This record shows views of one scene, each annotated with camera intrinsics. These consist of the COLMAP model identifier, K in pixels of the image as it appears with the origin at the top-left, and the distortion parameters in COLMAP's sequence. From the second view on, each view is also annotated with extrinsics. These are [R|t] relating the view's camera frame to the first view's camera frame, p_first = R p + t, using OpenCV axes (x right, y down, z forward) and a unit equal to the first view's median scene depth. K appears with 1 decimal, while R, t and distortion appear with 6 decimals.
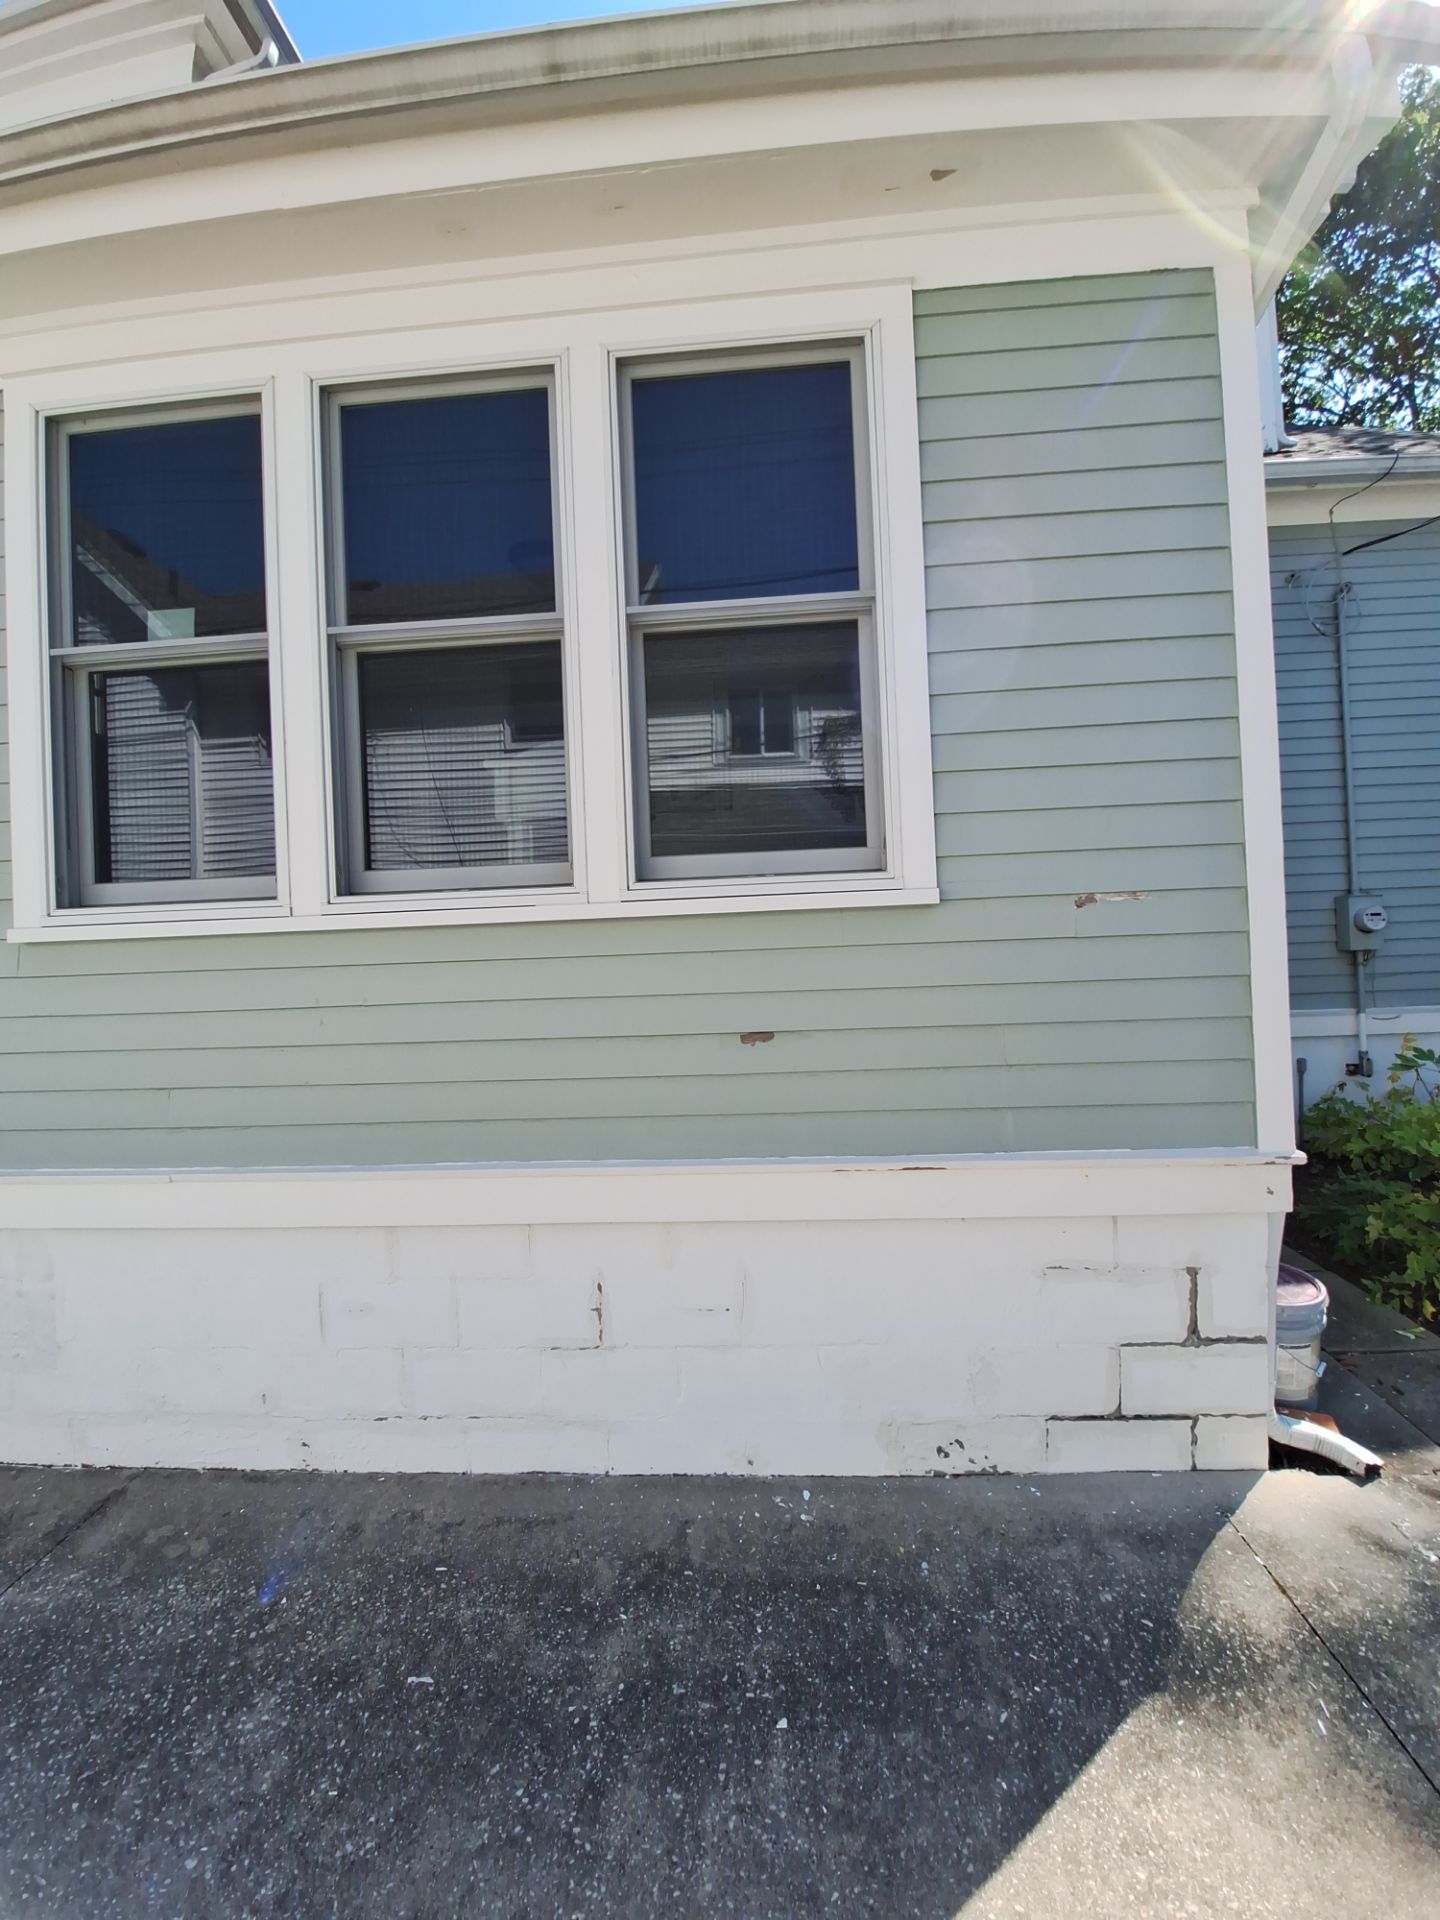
lens RADIAL K [[750.6, 0, 715.3], [0, 750.6, 956.2], [0, 0, 1]] dist [0.002456, -0.012139]
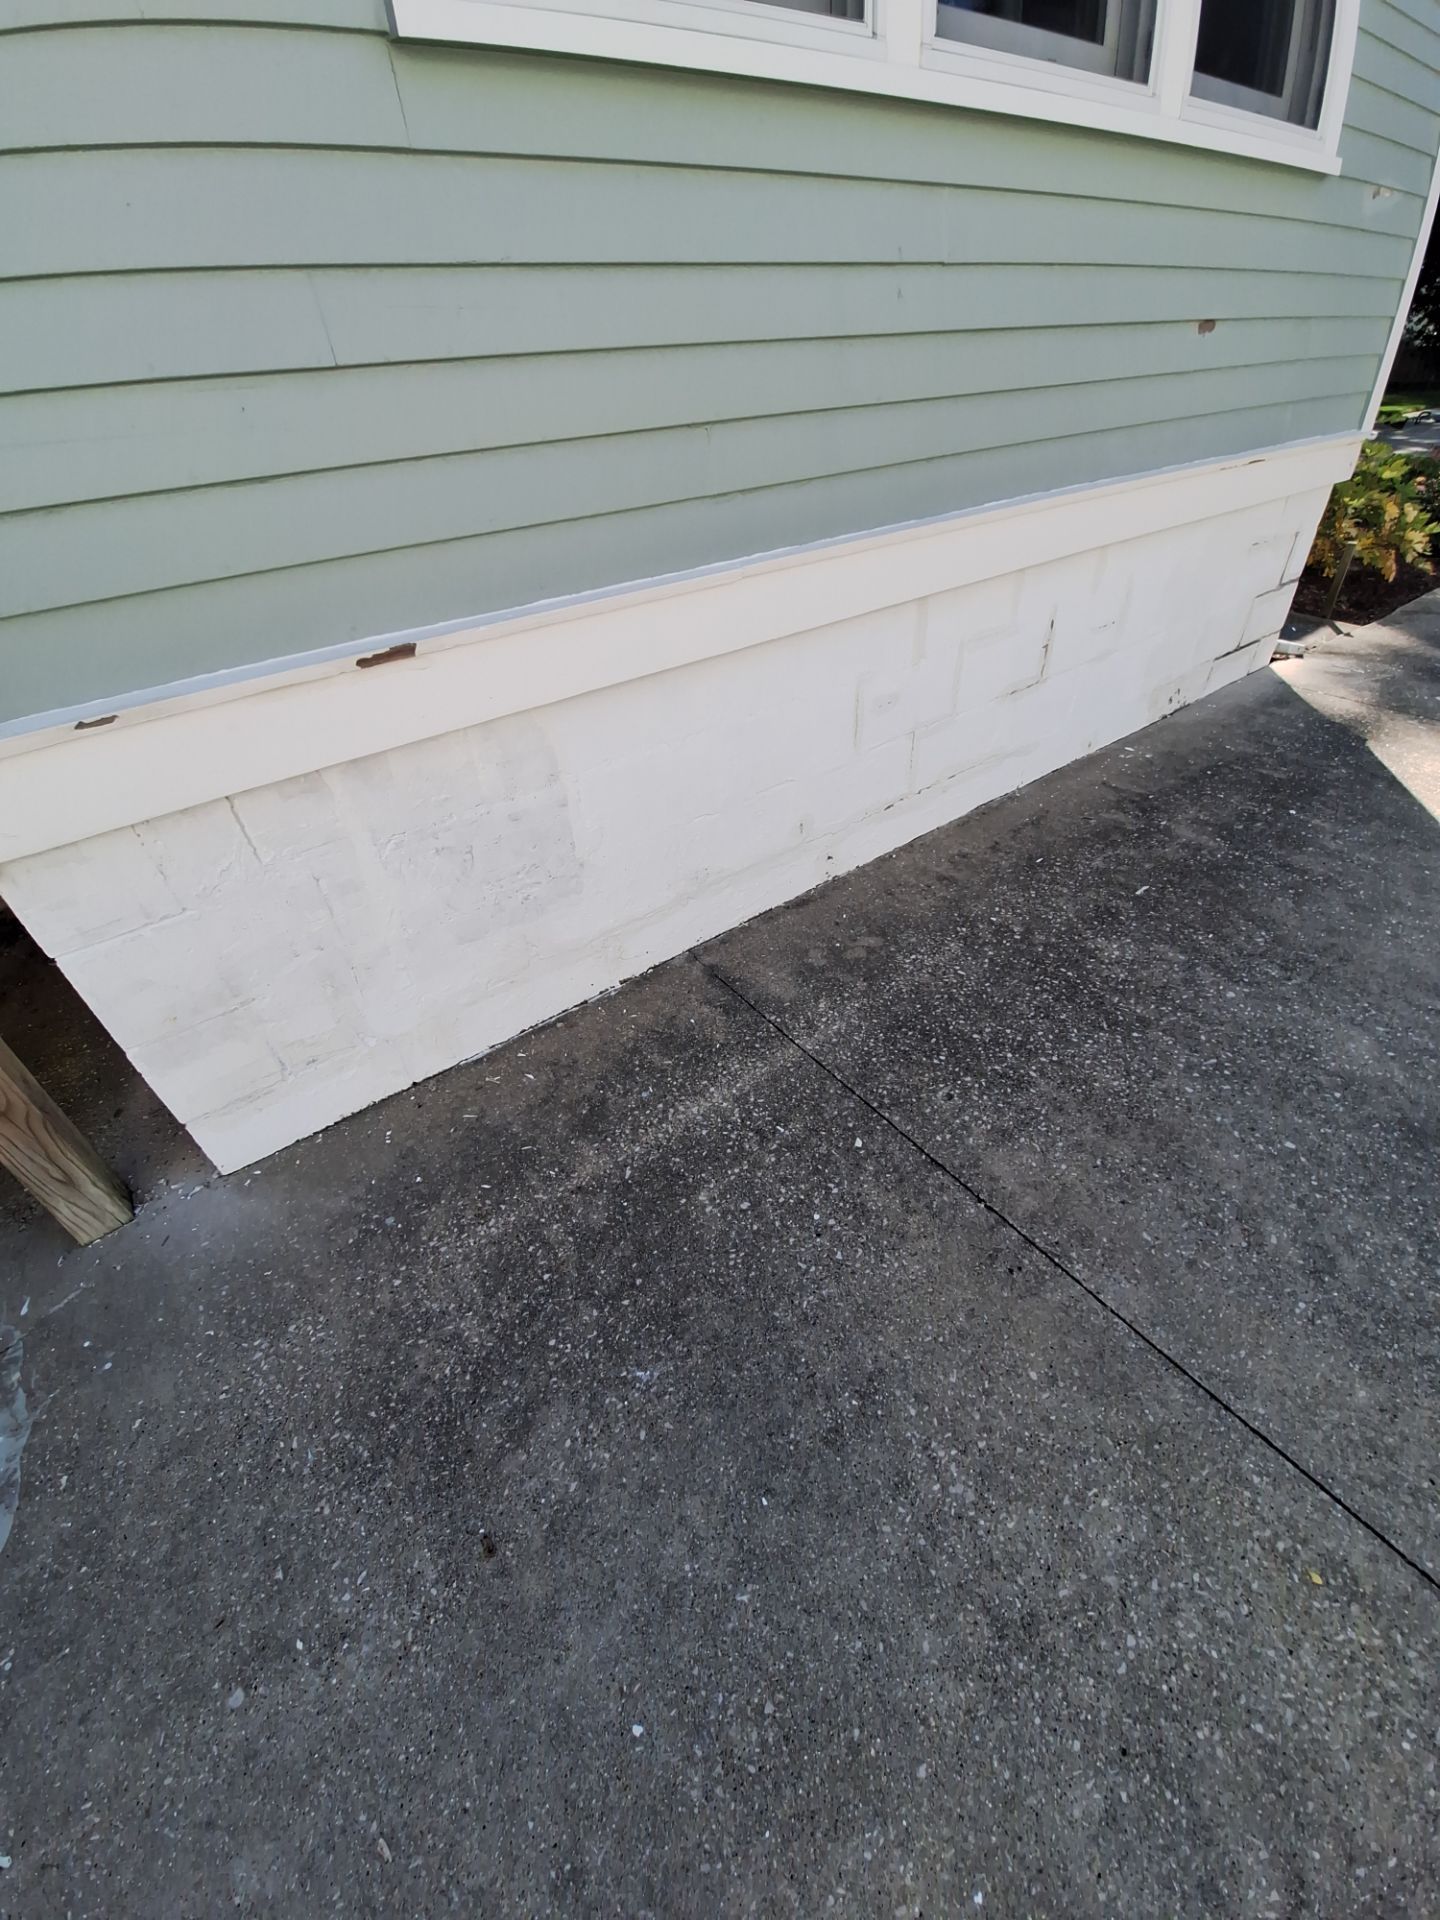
lens RADIAL K [[750.6, 0, 715.3], [0, 750.6, 956.2], [0, 0, 1]] dist [0.002456, -0.012139]
pose [[0.769515, -0.400332, 0.497575, -1.568132], [0.048698, 0.813646, 0.579318, 0.227394], [-0.636770, -0.421563, 0.645608, 0.515266]]
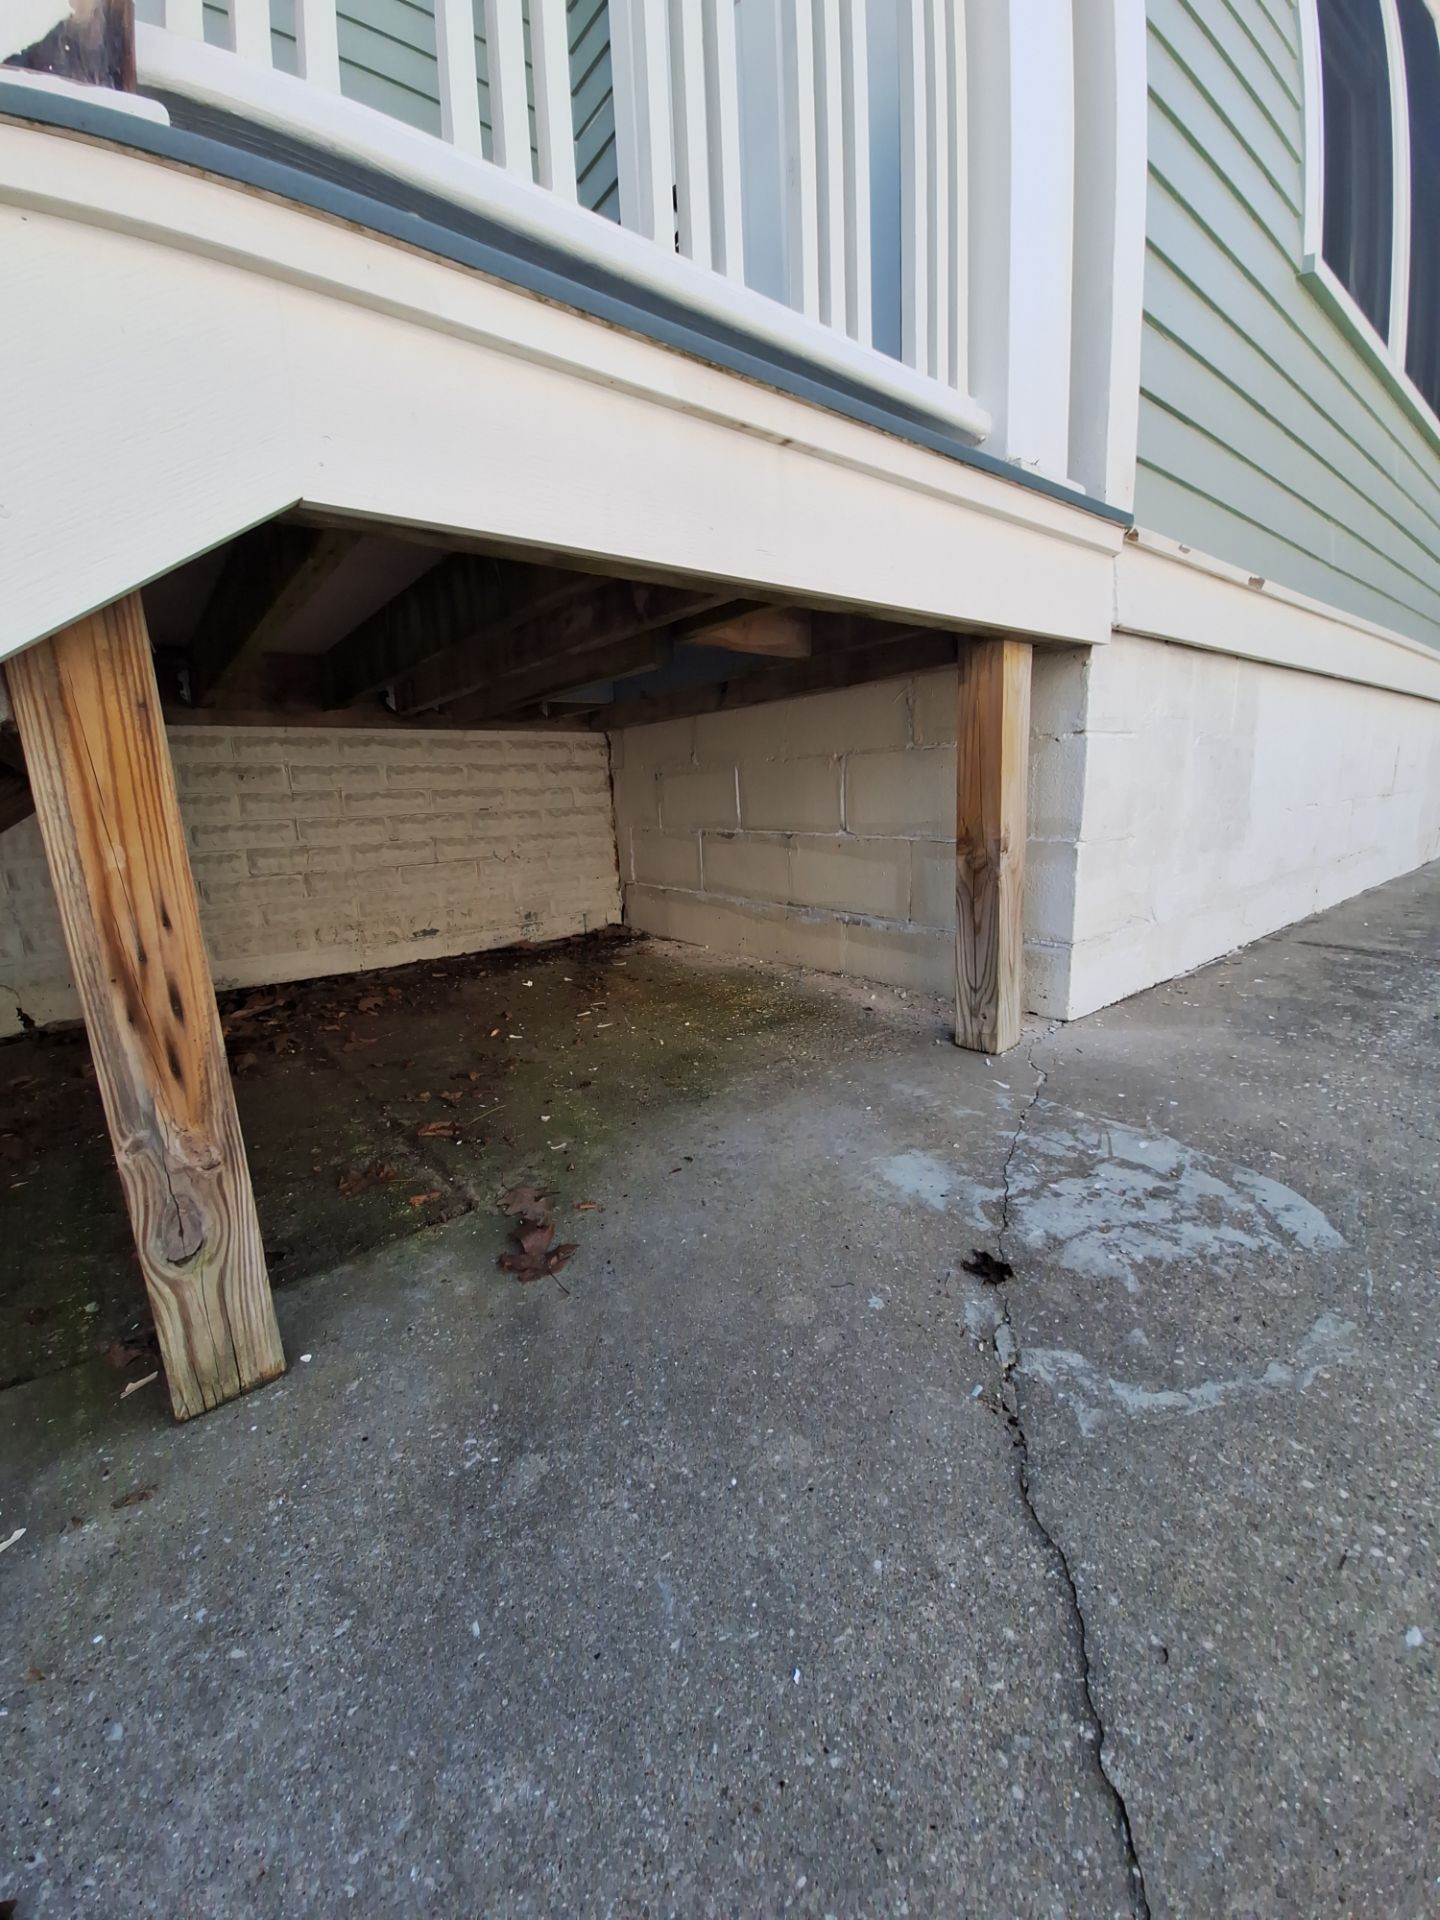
lens RADIAL K [[750.6, 0, 715.3], [0, 750.6, 956.2], [0, 0, 1]] dist [0.002456, -0.012139]
pose [[0.744088, -0.134543, 0.654394, -2.579103], [0.019787, 0.983520, 0.179712, 0.686920], [-0.667789, -0.120773, 0.734487, 0.991554]]
